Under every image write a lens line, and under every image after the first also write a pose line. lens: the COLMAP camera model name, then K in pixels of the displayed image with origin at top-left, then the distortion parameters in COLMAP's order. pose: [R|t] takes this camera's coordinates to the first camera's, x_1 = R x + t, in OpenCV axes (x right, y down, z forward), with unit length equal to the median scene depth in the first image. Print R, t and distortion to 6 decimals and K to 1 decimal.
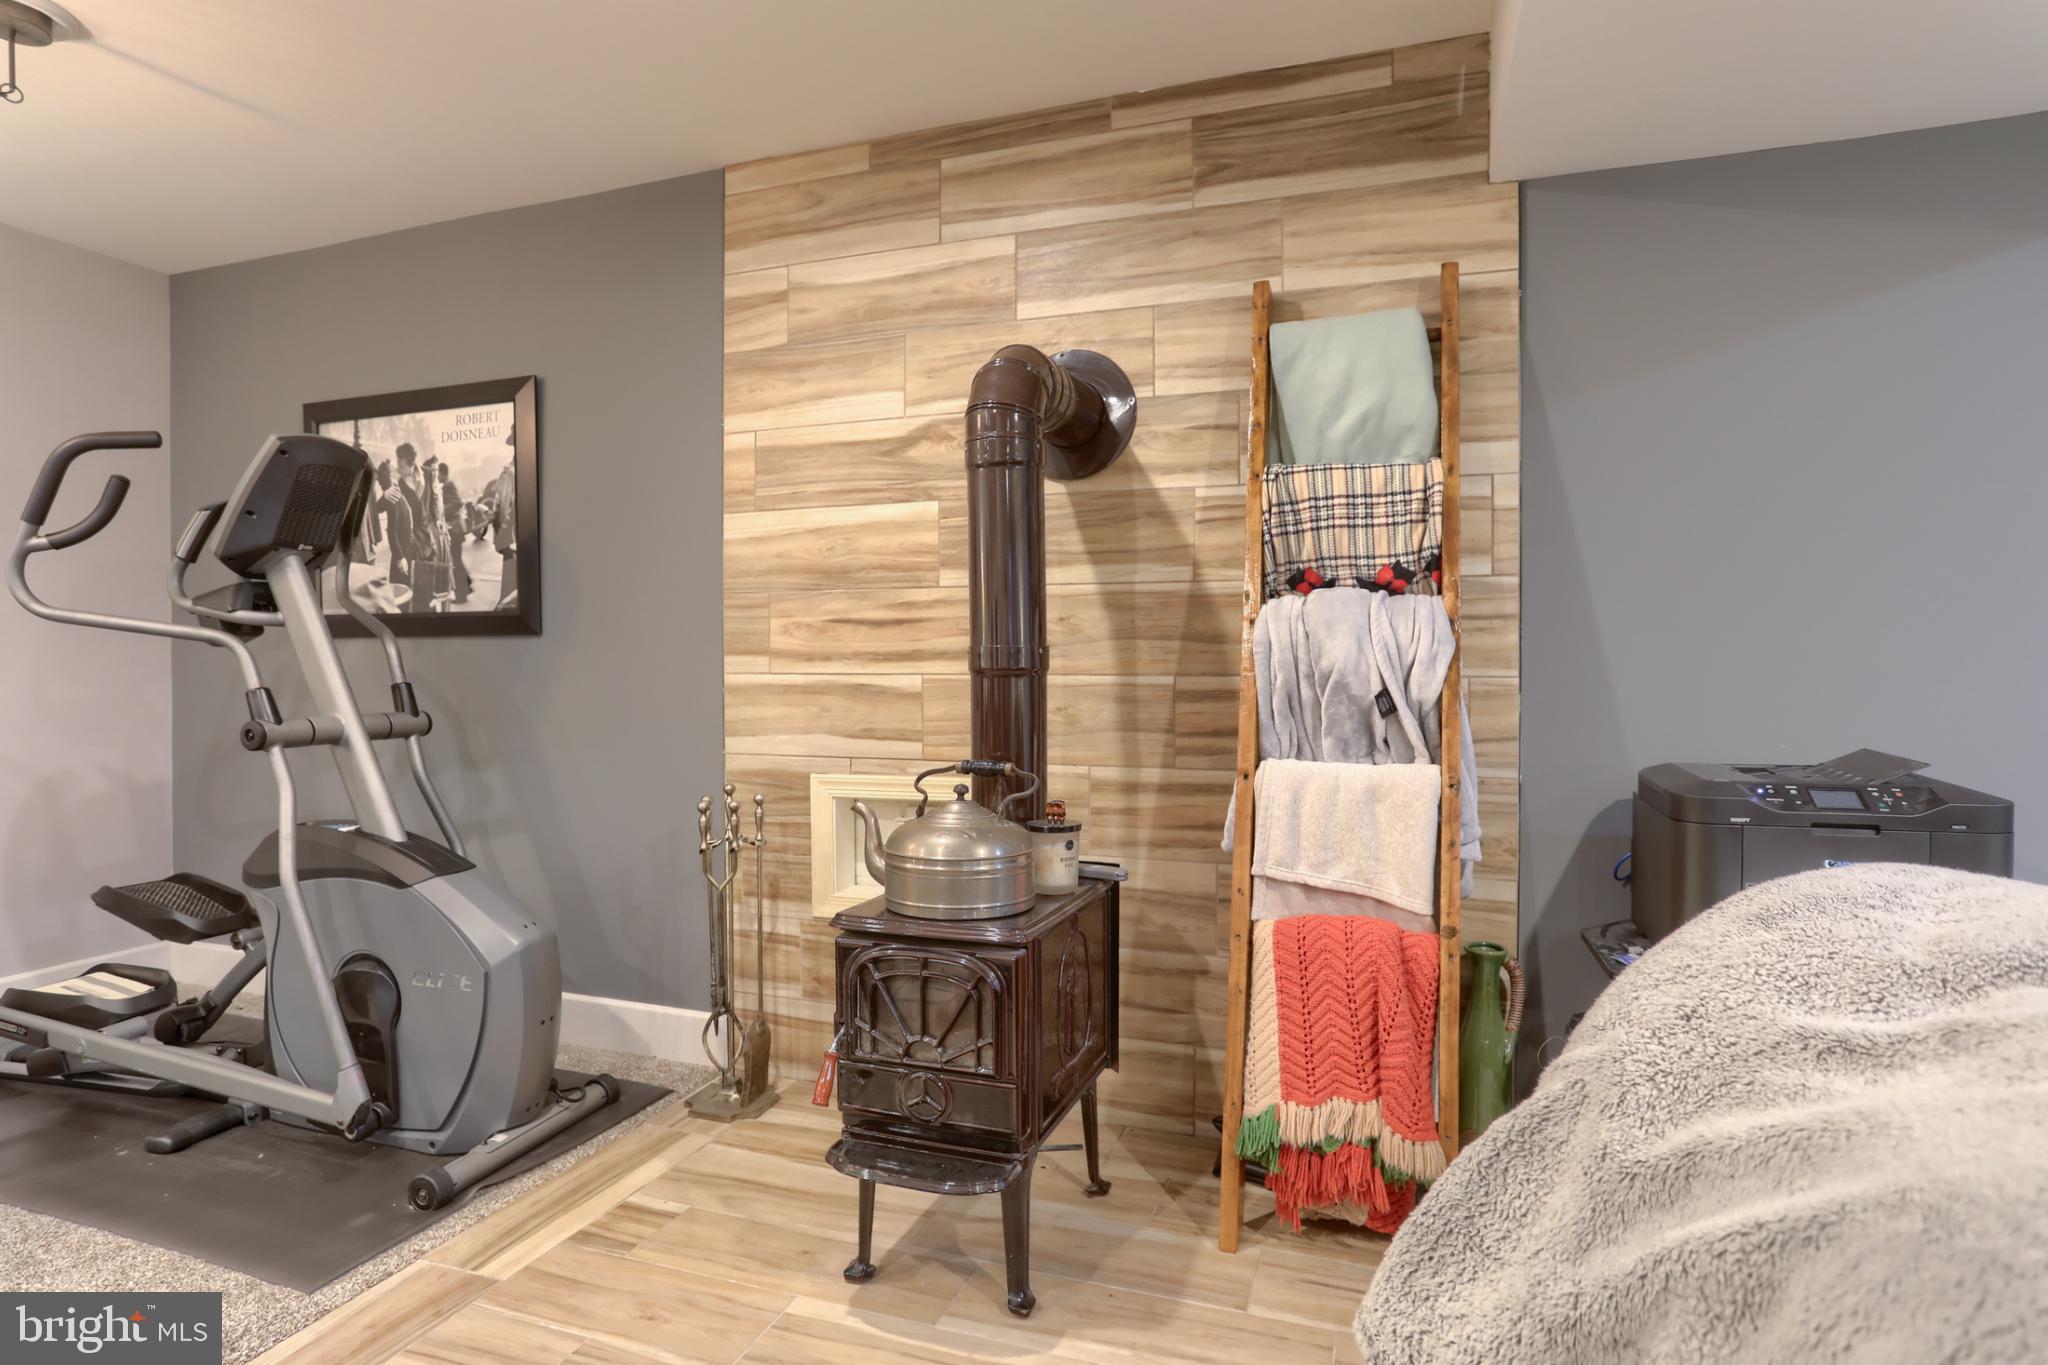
lens RADIAL K [[1111.0, 0, 1035.6], [0, 1111.0, 667.3], [0, 0, 1]] dist [-0.044174, 0.012176]
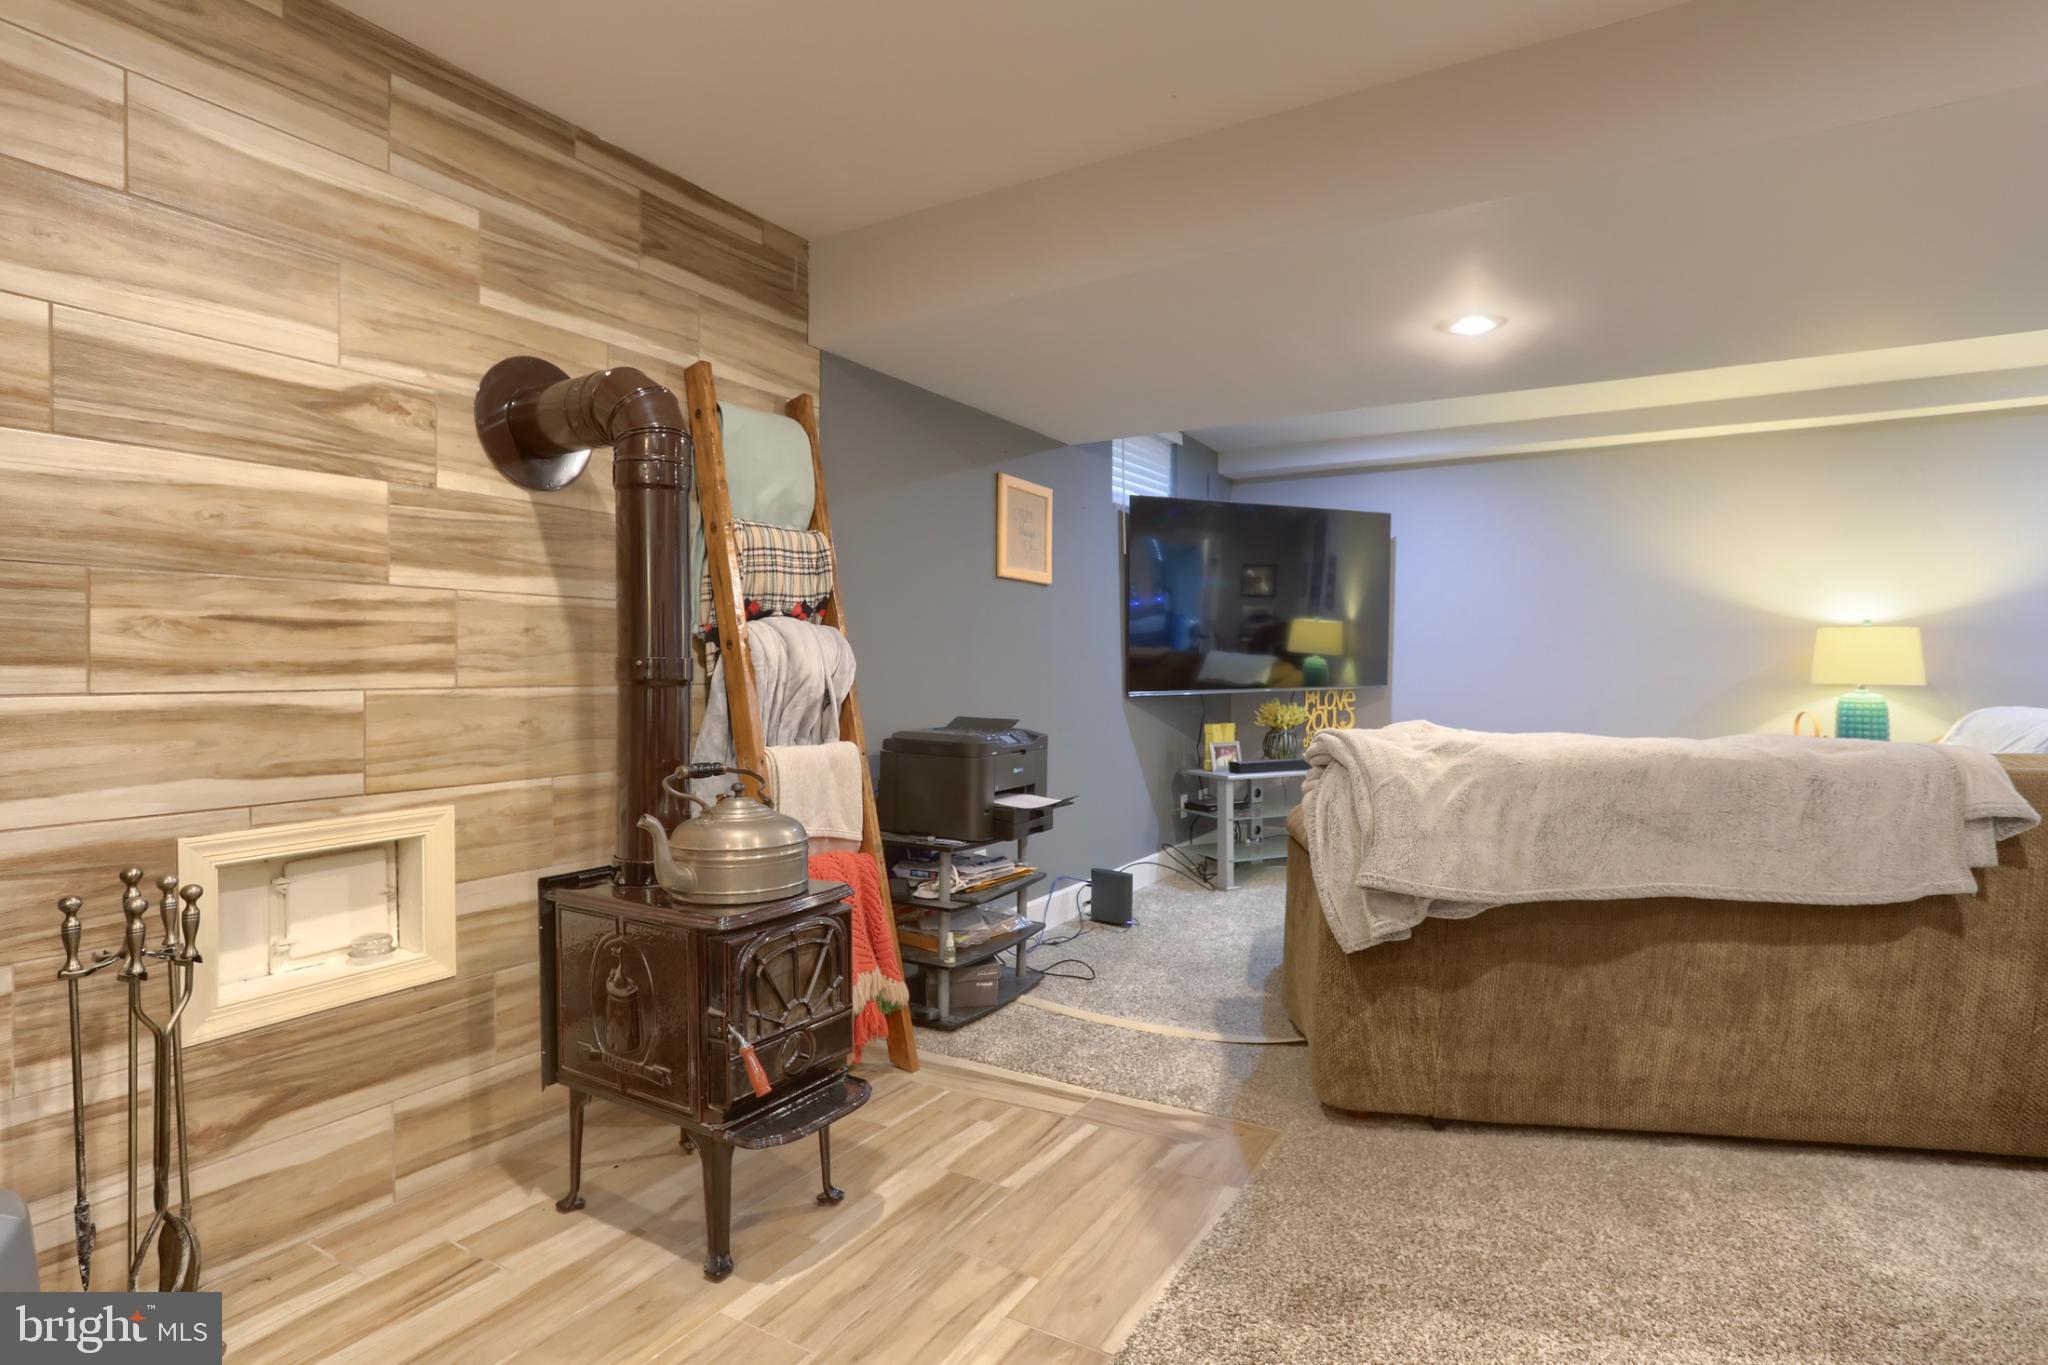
lens RADIAL K [[1053.1, 0, 1037.4], [0, 1053.1, 666.2], [0, 0, 1]] dist [-0.024270, 0.015290]
pose [[0.190473, 0.002977, 0.981688, -0.764398], [0.009027, 0.999948, -0.004784, -0.002909], [-0.981651, 0.009772, 0.190436, 0.370381]]
